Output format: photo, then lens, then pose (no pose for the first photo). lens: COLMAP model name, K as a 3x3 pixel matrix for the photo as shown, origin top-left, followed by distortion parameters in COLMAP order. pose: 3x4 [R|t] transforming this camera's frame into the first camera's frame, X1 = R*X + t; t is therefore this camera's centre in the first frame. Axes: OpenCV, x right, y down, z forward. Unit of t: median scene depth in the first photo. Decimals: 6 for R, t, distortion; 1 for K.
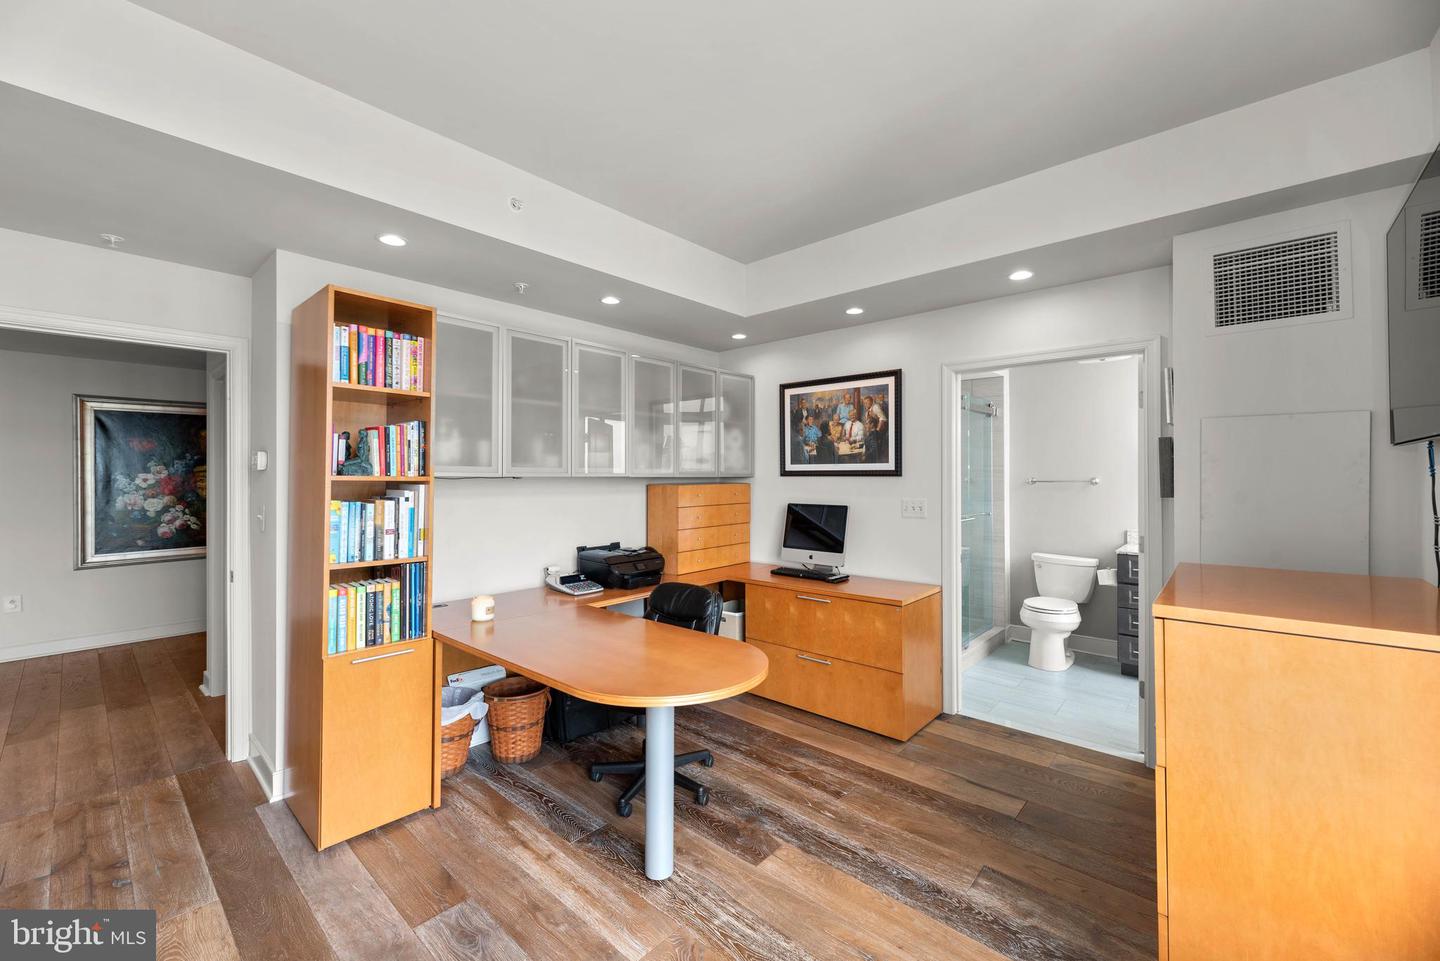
lens RADIAL K [[570.1, 0, 722.8], [0, 570.1, 474.1], [0, 0, 1]] dist [0.000575, 0.000093]
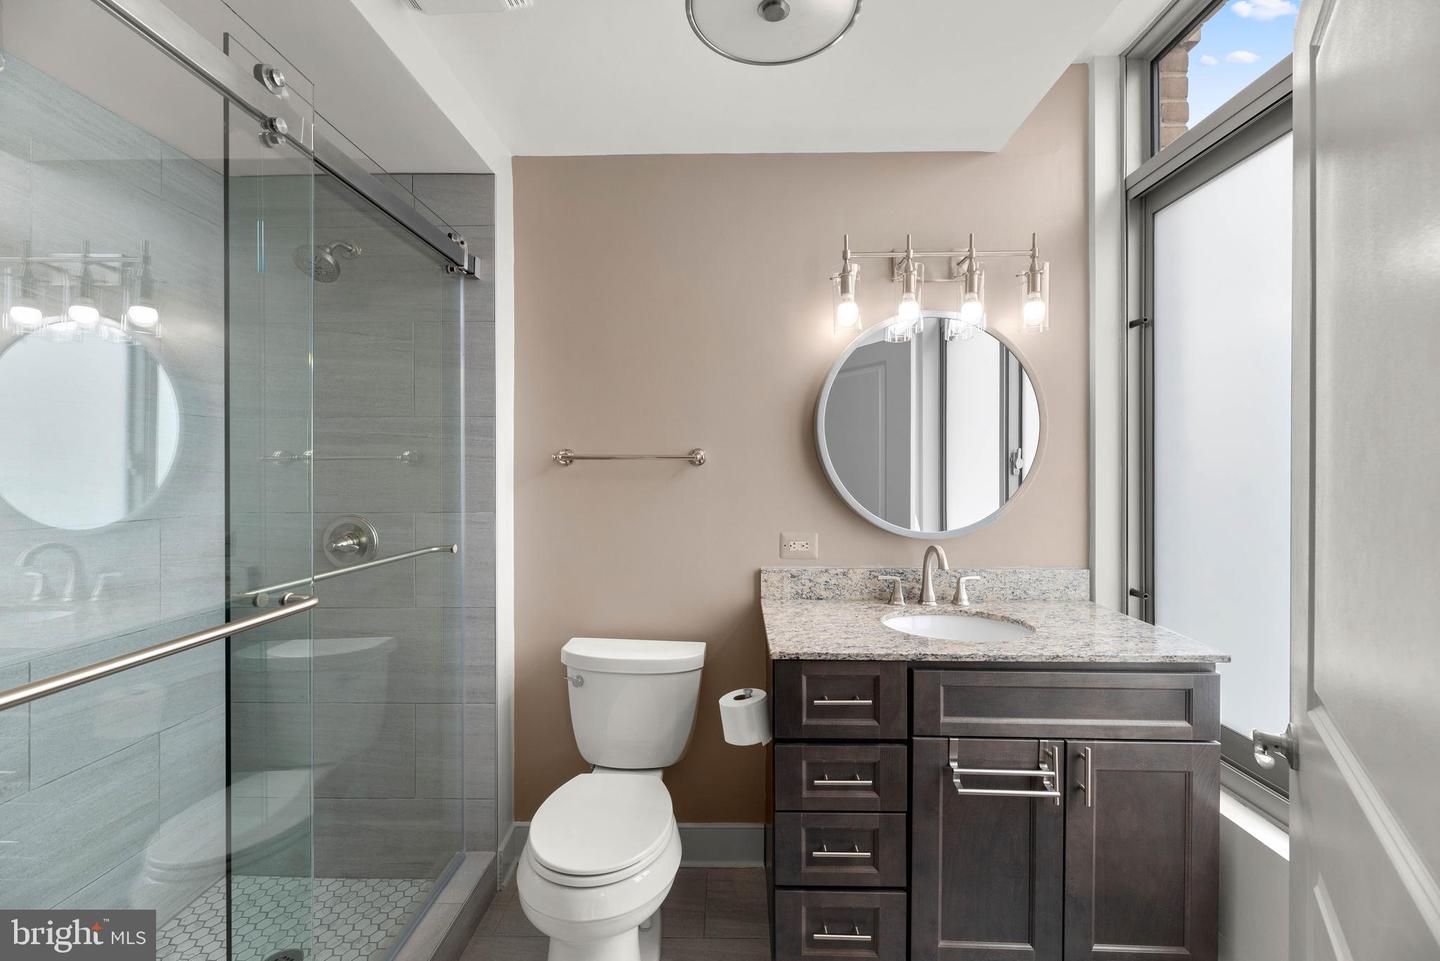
lens RADIAL K [[570.1, 0, 722.8], [0, 570.1, 474.1], [0, 0, 1]] dist [0.000575, 0.000093]
pose [[0.752079, -0.007684, 0.659028, 0.447717], [-0.005268, 0.999830, 0.017669, 0.020696], [-0.659052, -0.016760, 0.751911, 0.773983]]
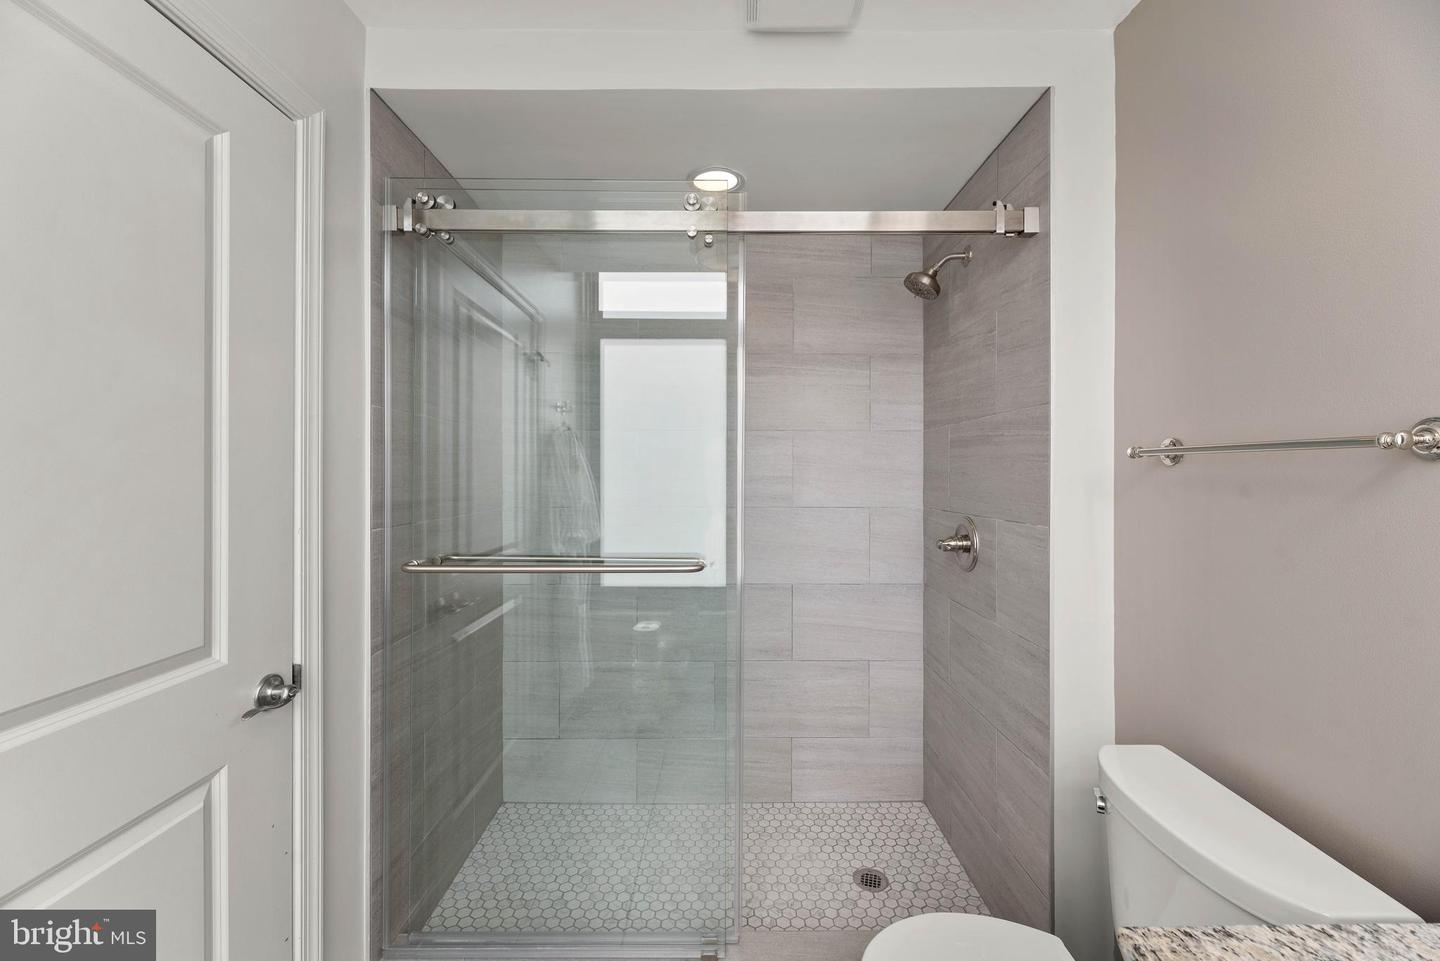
lens RADIAL K [[579.2, 0, 724.1], [0, 579.2, 477.6], [0, 0, 1]] dist [0.000690, 0.000042]
pose [[0.673824, 0.004884, -0.738875, 0.707324], [0.003536, 0.999945, 0.009834, 0.025091], [0.738883, -0.009239, 0.673770, 0.839757]]
